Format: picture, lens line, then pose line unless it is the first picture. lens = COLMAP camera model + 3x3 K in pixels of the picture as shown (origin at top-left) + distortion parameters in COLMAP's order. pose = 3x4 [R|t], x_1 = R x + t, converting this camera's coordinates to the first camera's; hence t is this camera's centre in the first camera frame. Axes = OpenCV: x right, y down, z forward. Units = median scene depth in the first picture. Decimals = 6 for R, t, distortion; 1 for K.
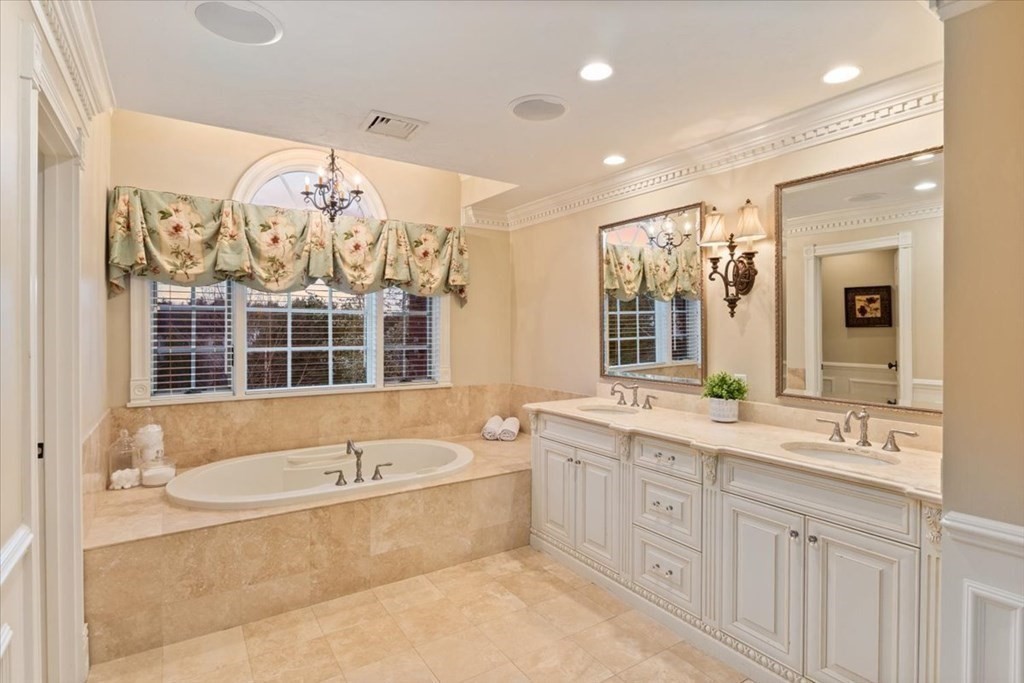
lens RADIAL K [[515.0, 0, 513.4], [0, 515.0, 334.4], [0, 0, 1]] dist [-0.008913, -0.001196]
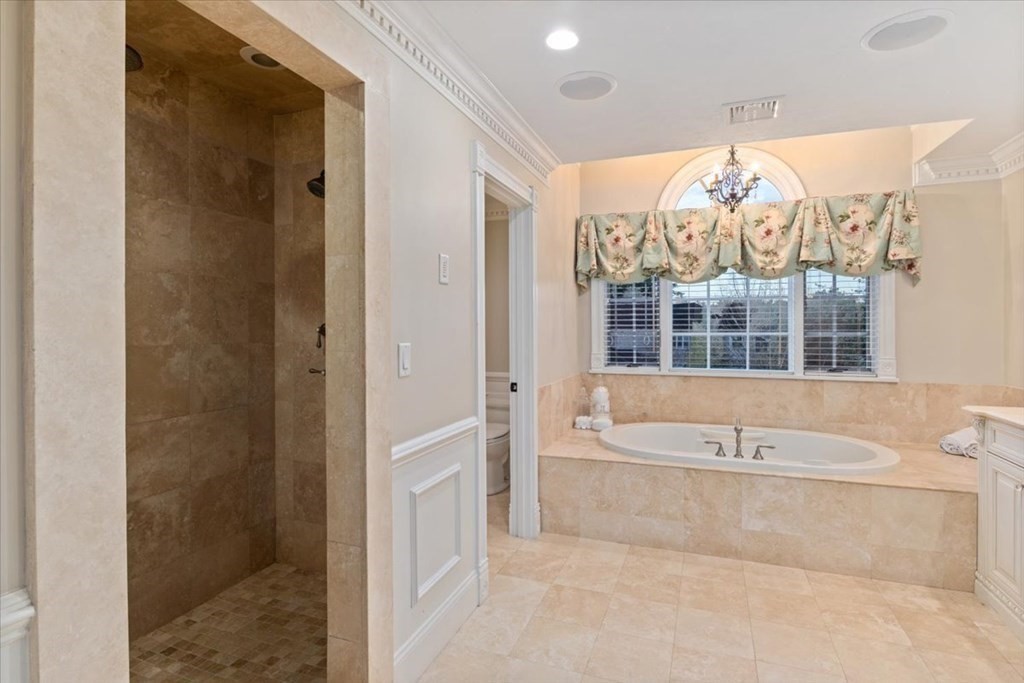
lens RADIAL K [[515.0, 0, 513.4], [0, 515.0, 334.4], [0, 0, 1]] dist [-0.008913, -0.001196]
pose [[0.580219, 0.007248, -0.814428, 0.253230], [-0.003672, 0.999974, 0.006284, 0.027614], [0.814452, -0.000656, 0.580231, 0.015855]]
